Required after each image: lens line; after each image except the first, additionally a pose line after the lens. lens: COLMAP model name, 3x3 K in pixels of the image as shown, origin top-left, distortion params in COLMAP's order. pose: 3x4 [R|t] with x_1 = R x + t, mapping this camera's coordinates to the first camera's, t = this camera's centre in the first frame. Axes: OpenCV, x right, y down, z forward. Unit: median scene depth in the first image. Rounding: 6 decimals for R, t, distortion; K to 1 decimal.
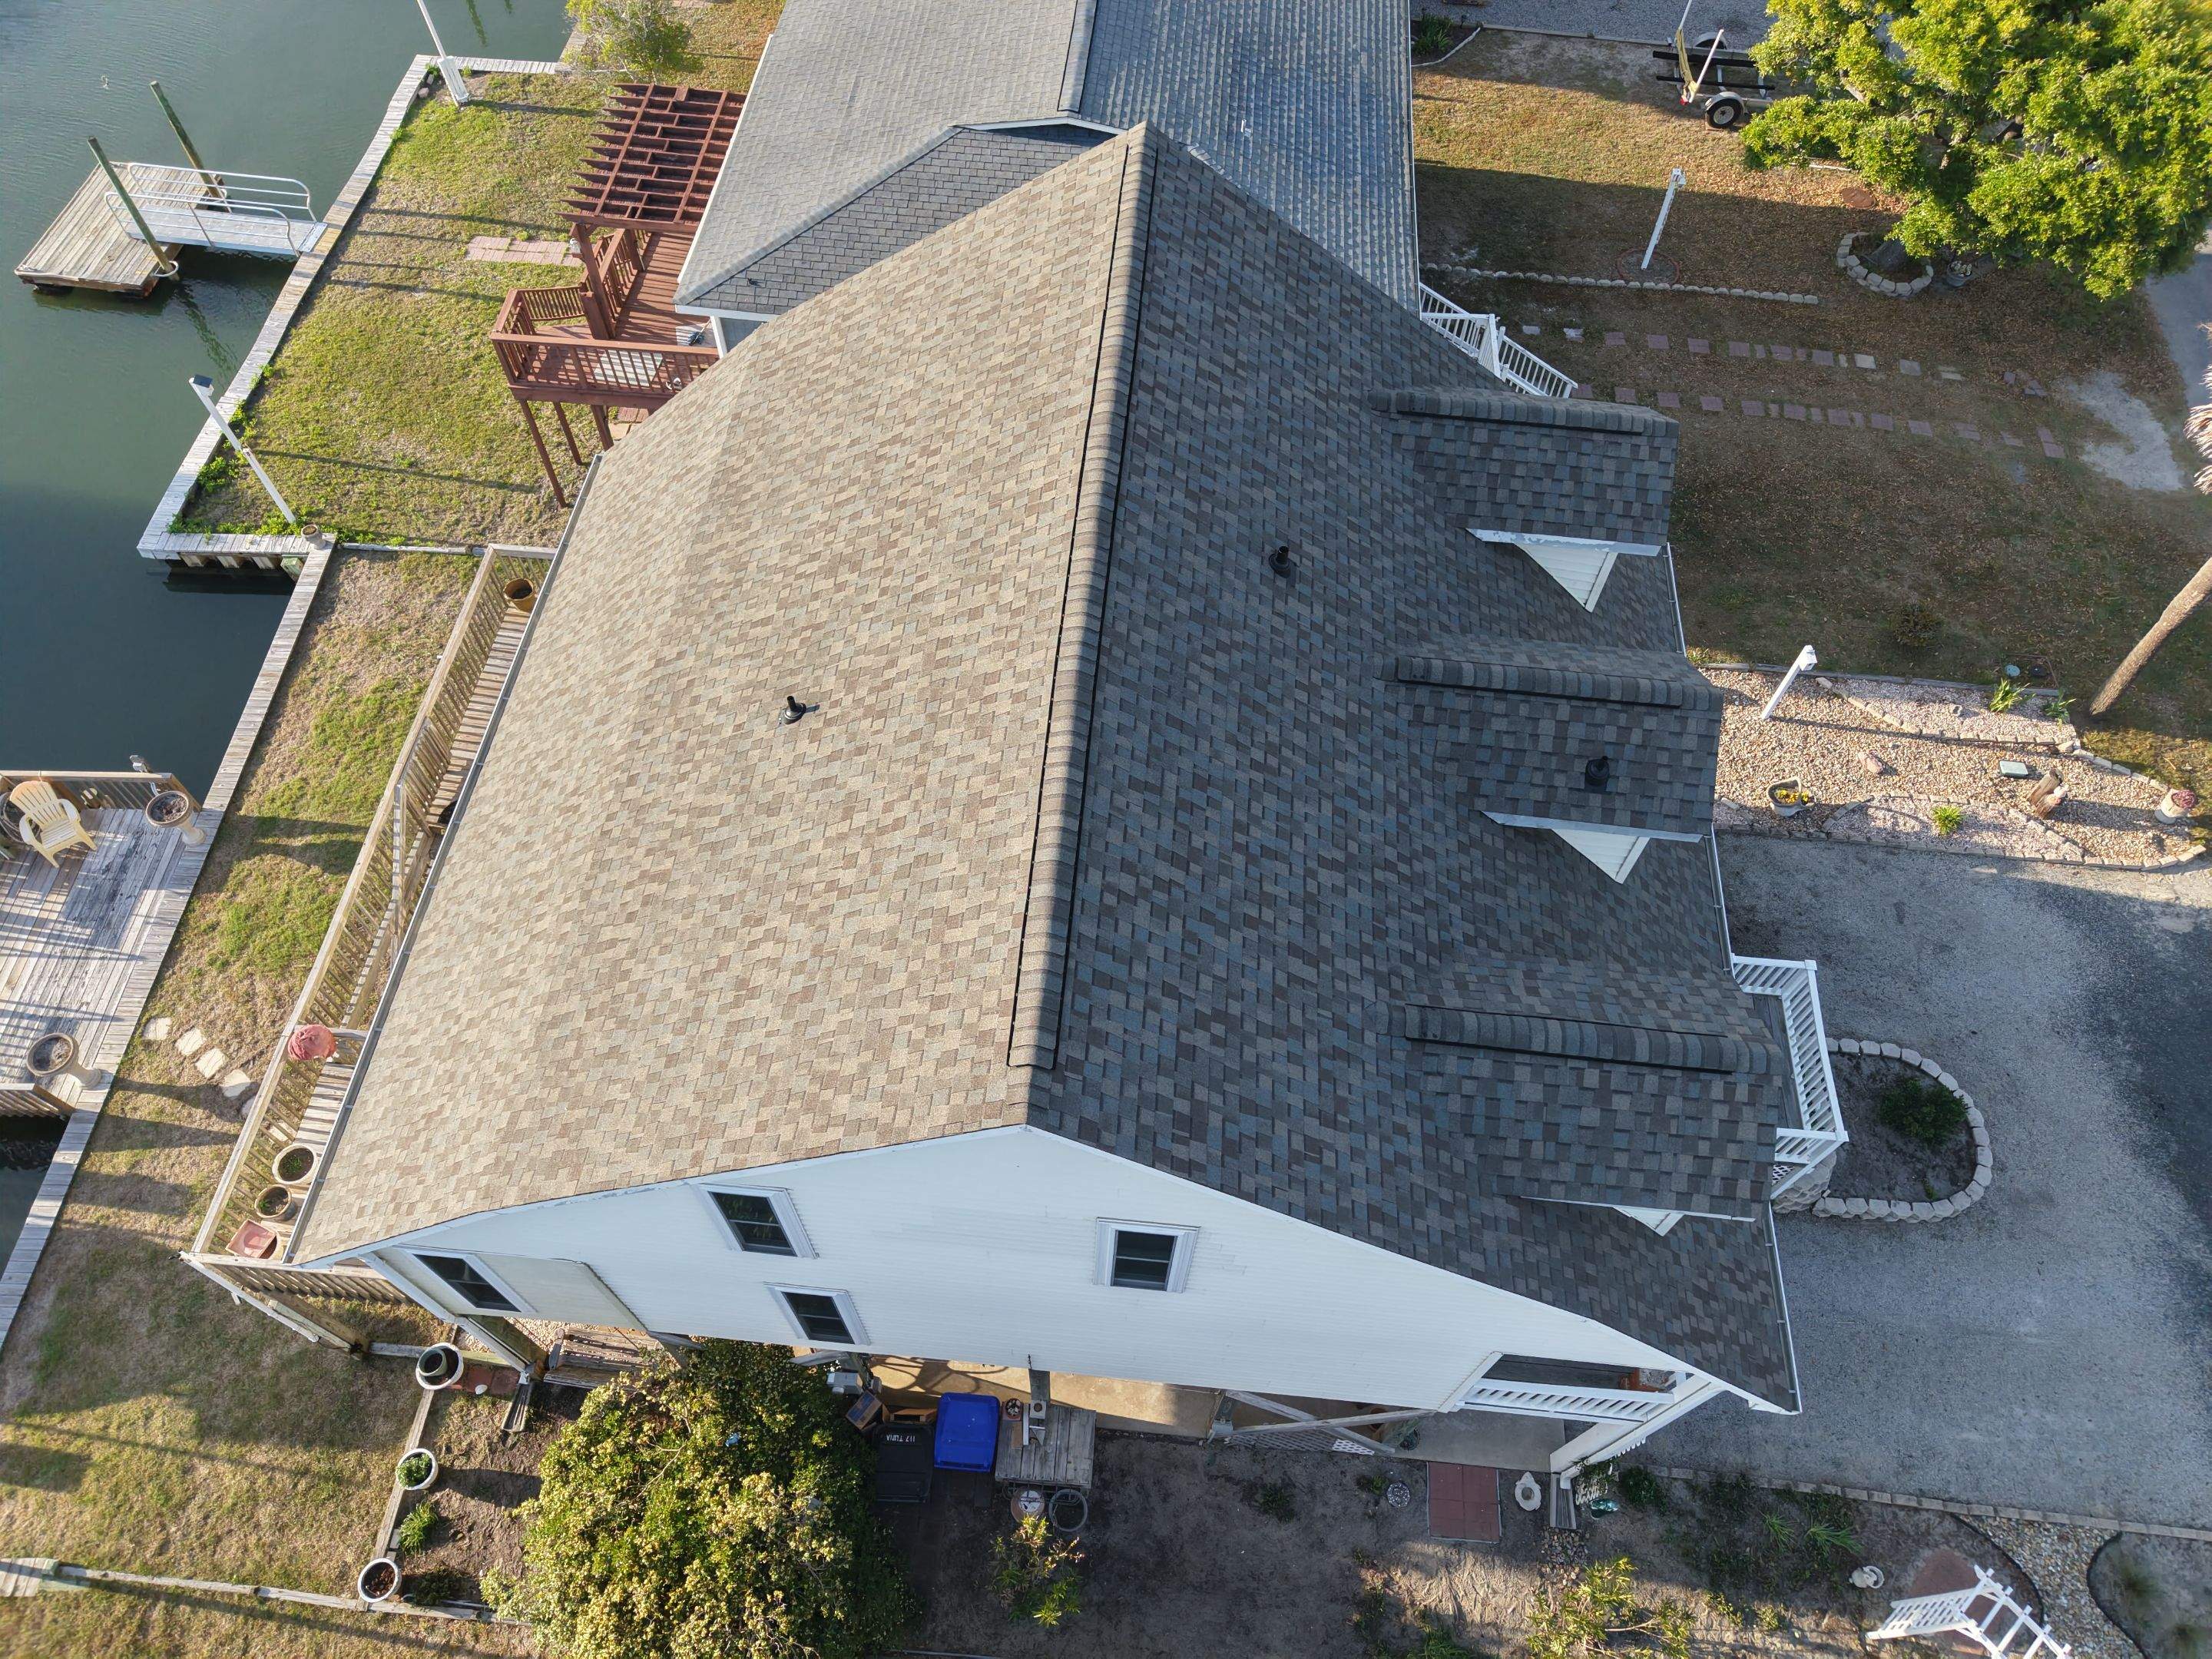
lens RADIAL K [[1479.5, 0, 1104.3], [0, 1479.5, 833.4], [0, 0, 1]] dist [0.018915, -0.014454]
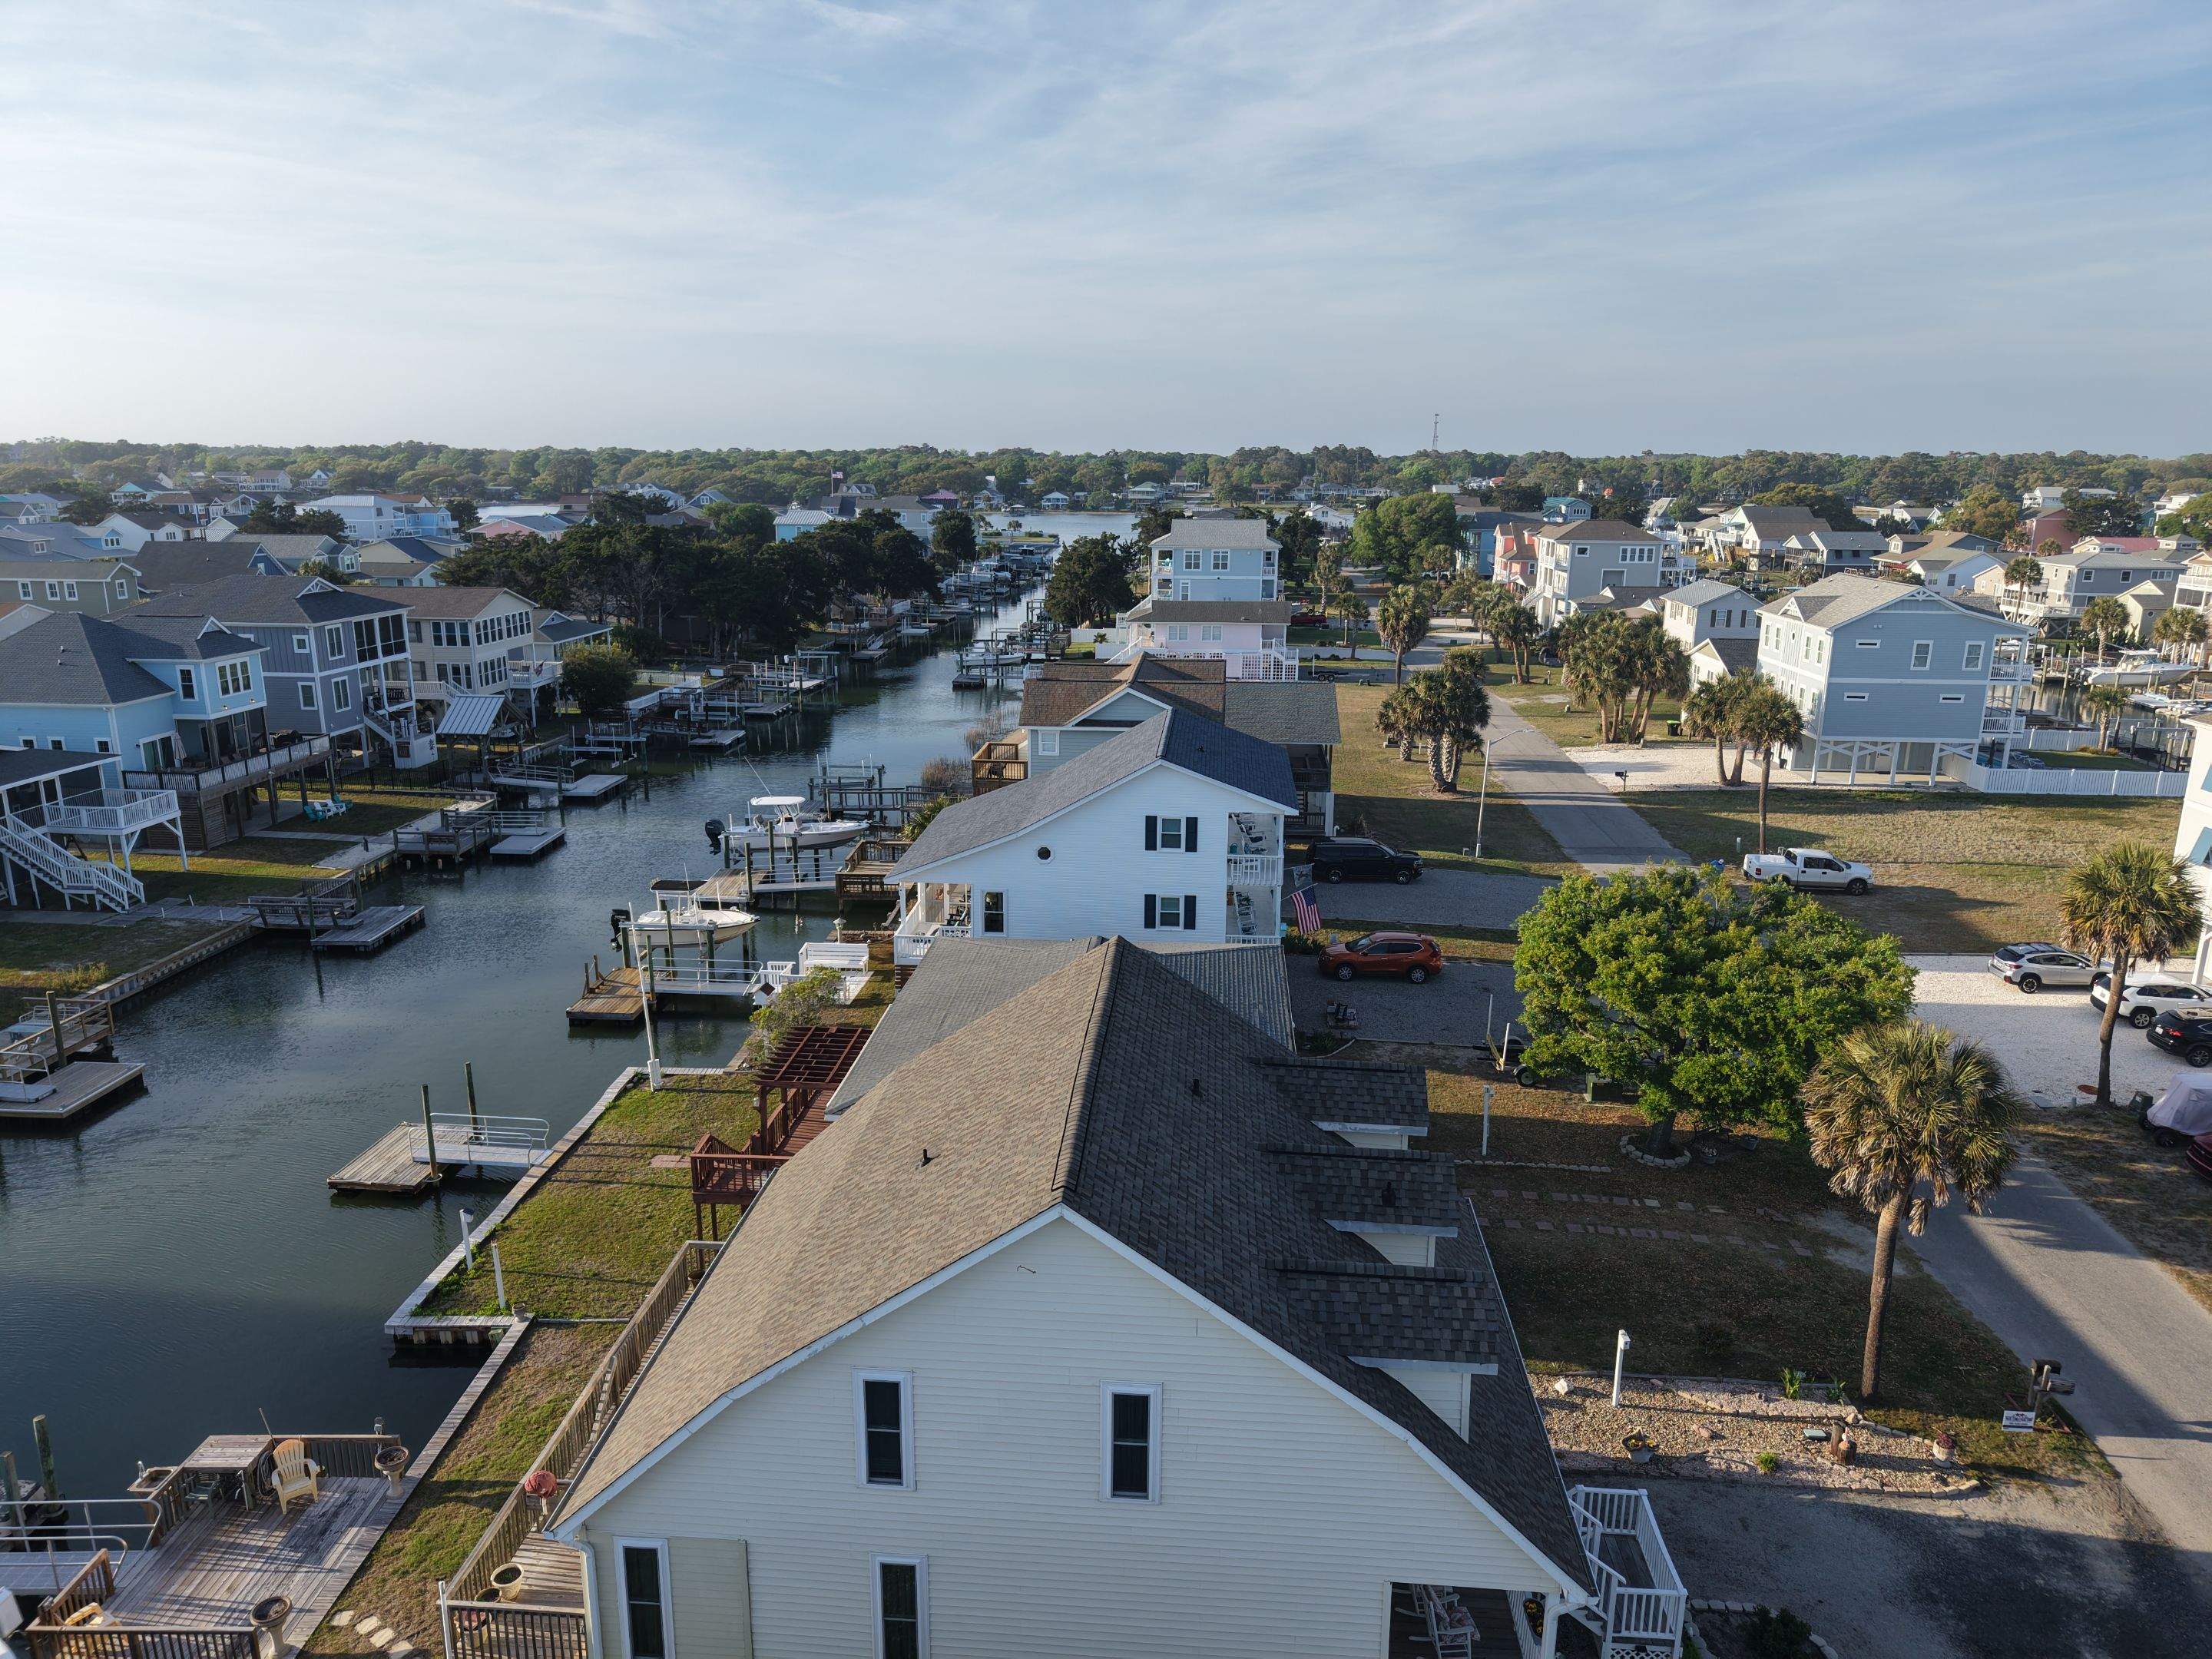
lens RADIAL K [[1479.5, 0, 1104.5], [0, 1479.5, 827.6], [0, 0, 1]] dist [0.018915, -0.014454]
pose [[0.999792, -0.019520, 0.005958, 0.001069], [0.018209, 0.721272, -0.692412, 0.535262], [0.009218, 0.692377, 0.721477, -0.344662]]
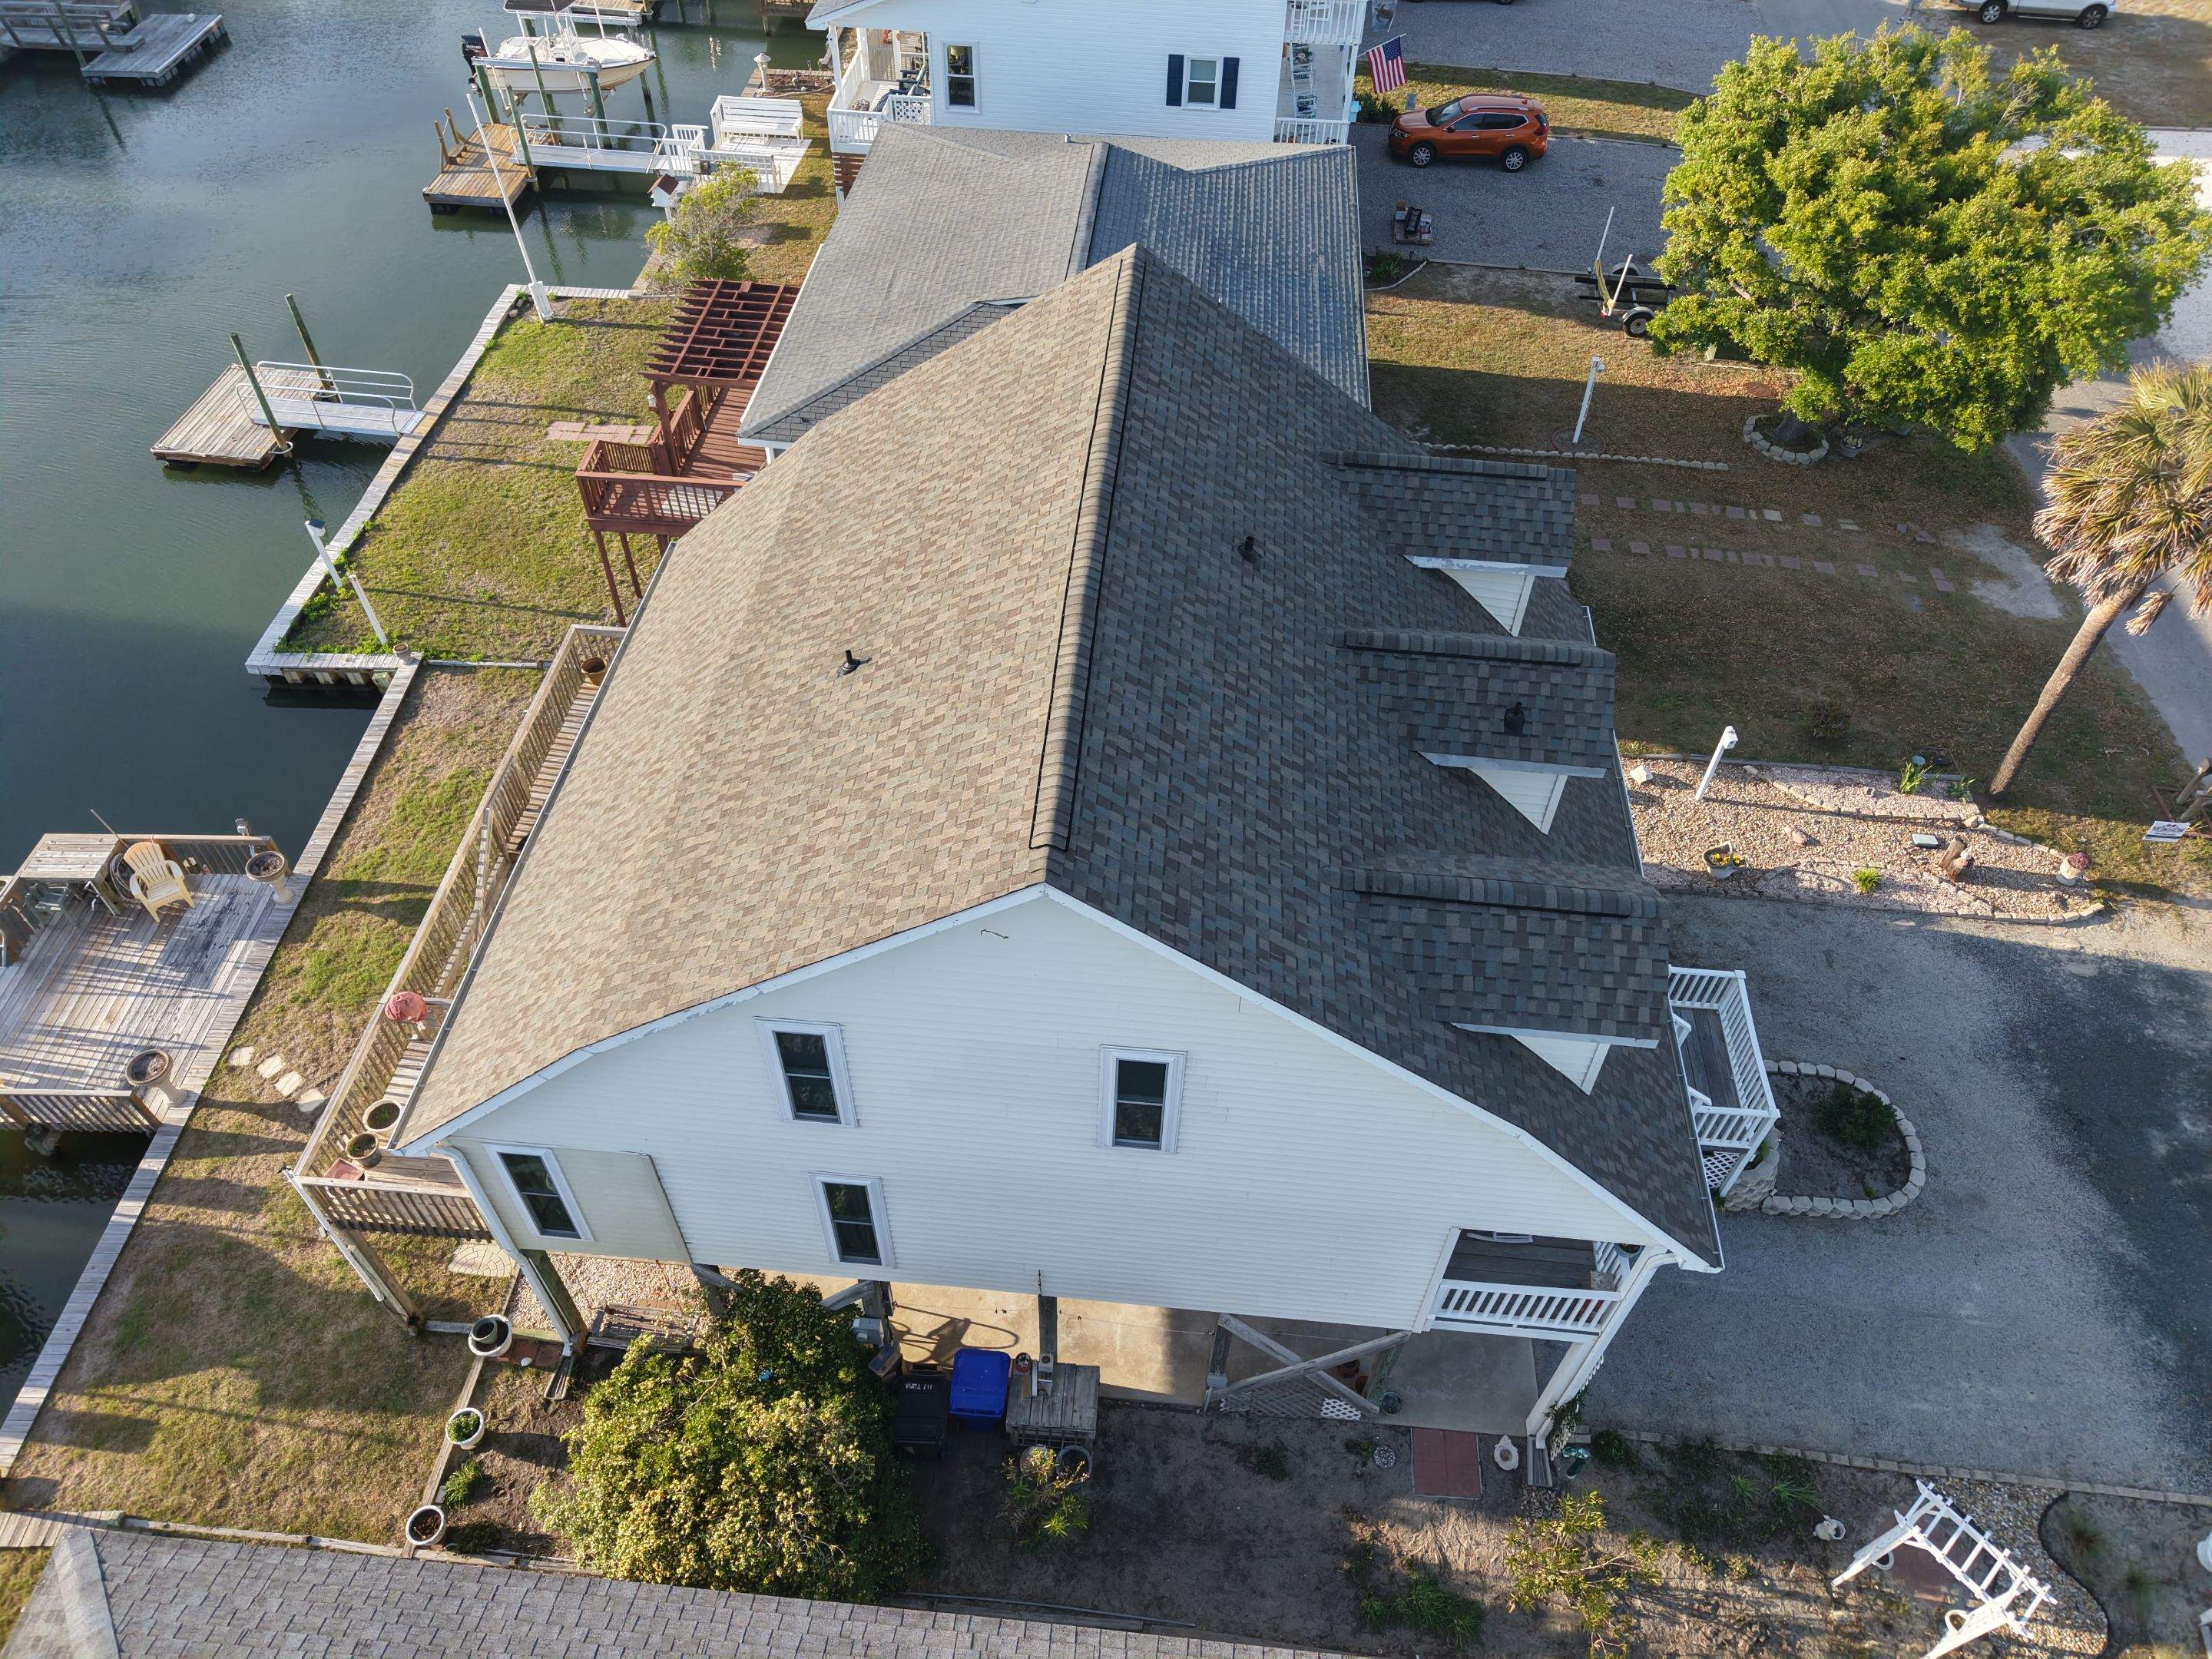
lens RADIAL K [[1479.5, 0, 1104.1], [0, 1479.5, 831.6], [0, 0, 1]] dist [0.018915, -0.014454]
pose [[0.999993, -0.003853, 0.000220, -0.000980], [0.003833, 0.984831, -0.173475, 0.164109], [0.000452, 0.173474, 0.984838, -0.108500]]
